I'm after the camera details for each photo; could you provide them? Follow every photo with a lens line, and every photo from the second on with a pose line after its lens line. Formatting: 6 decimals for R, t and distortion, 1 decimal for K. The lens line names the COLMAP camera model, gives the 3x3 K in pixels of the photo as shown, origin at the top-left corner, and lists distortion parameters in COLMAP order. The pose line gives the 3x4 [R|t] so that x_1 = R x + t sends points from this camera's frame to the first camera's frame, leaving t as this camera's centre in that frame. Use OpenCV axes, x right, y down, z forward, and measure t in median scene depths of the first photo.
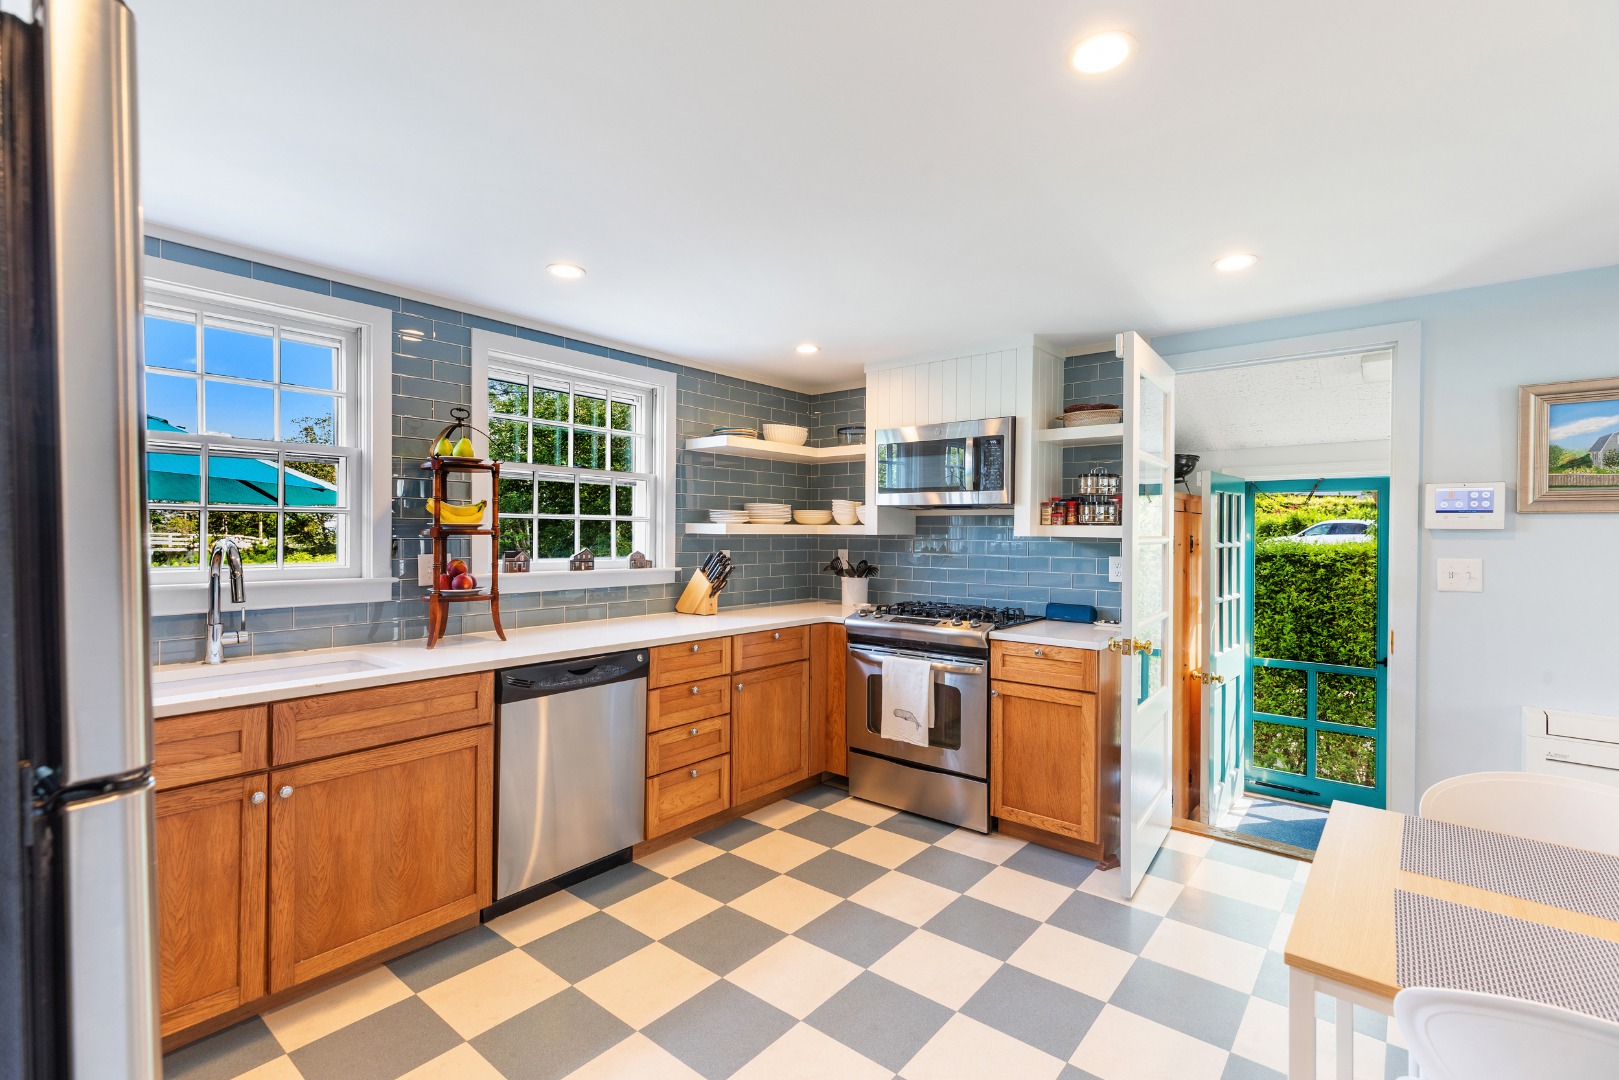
lens RADIAL K [[733.0, 0, 811.3], [0, 733.0, 537.1], [0, 0, 1]] dist [-0.000231, 0.000508]
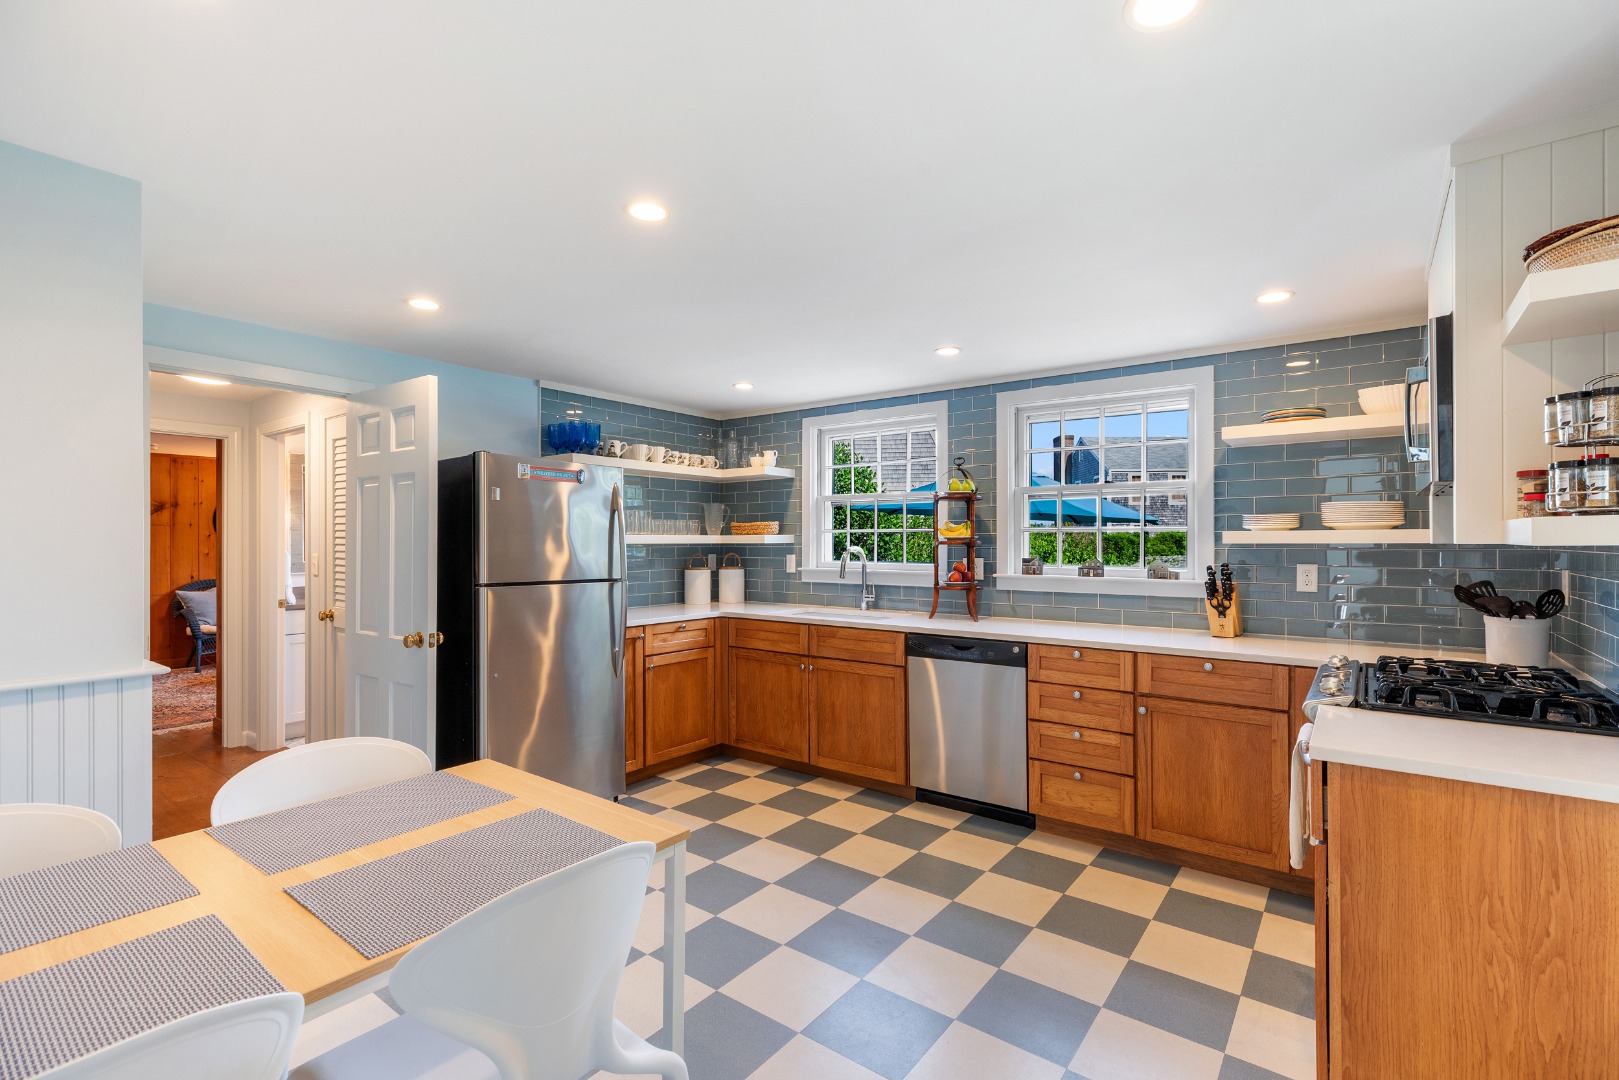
lens RADIAL K [[733.0, 0, 809.8], [0, 733.0, 543.3], [0, 0, 1]] dist [-0.000231, 0.000508]
pose [[0.036164, -0.003137, -0.999341, 0.910221], [-0.004934, 0.999982, -0.003317, 0.000846], [0.999334, 0.005051, 0.036148, 0.619740]]
